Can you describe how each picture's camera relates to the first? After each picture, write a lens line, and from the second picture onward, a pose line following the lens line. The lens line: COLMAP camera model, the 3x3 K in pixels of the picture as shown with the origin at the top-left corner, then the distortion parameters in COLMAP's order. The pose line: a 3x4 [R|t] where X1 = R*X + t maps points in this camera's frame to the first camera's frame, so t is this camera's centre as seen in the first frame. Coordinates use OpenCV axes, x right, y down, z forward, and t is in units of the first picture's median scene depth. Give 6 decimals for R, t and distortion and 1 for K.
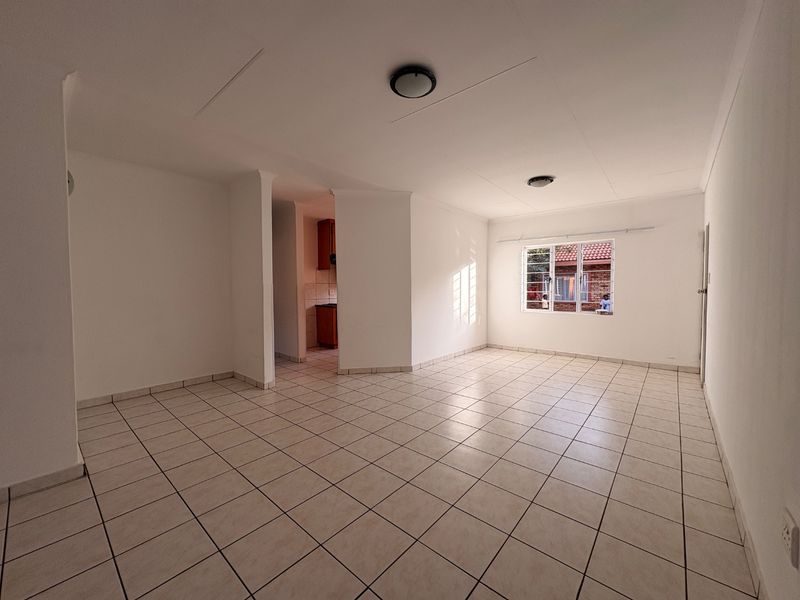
lens RADIAL K [[318.5, 0, 400.0], [0, 318.5, 299.0], [0, 0, 1]] dist [-0.000864, 0.000178]
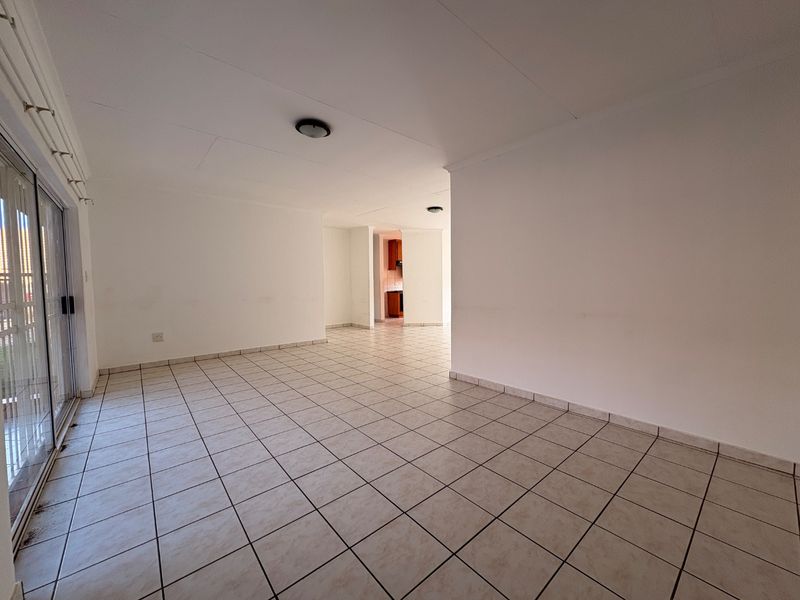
lens RADIAL K [[318.5, 0, 400.0], [0, 318.5, 299.0], [0, 0, 1]] dist [-0.000864, 0.000178]
pose [[0.991224, 0.015158, -0.131324, 0.026166], [-0.011748, 0.999574, 0.026703, 0.015810], [0.131673, -0.024926, 0.990980, -0.688777]]
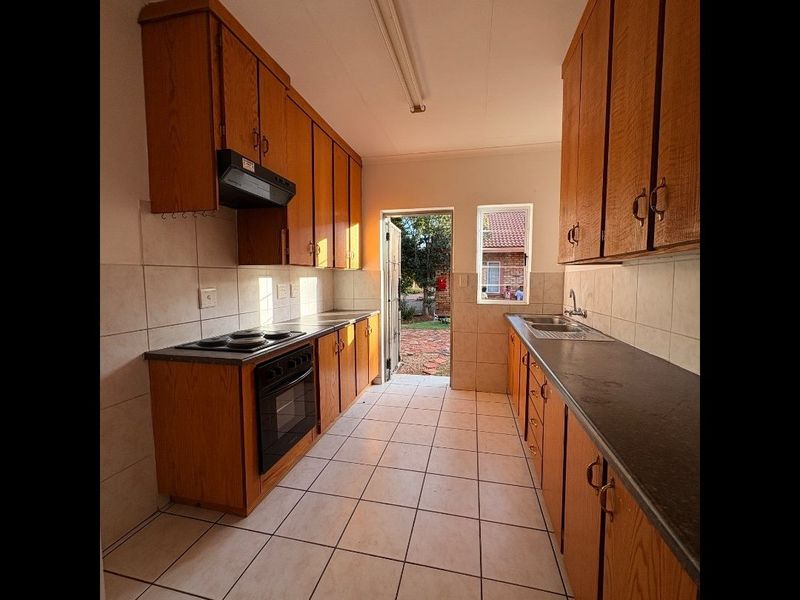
lens RADIAL K [[318.5, 0, 400.0], [0, 318.5, 299.0], [0, 0, 1]] dist [-0.000864, 0.000178]
pose [[0.877184, -0.031225, 0.479139, -0.216334], [0.013569, 0.999097, 0.040268, -0.031888], [-0.479963, -0.028821, 0.876815, 0.715916]]
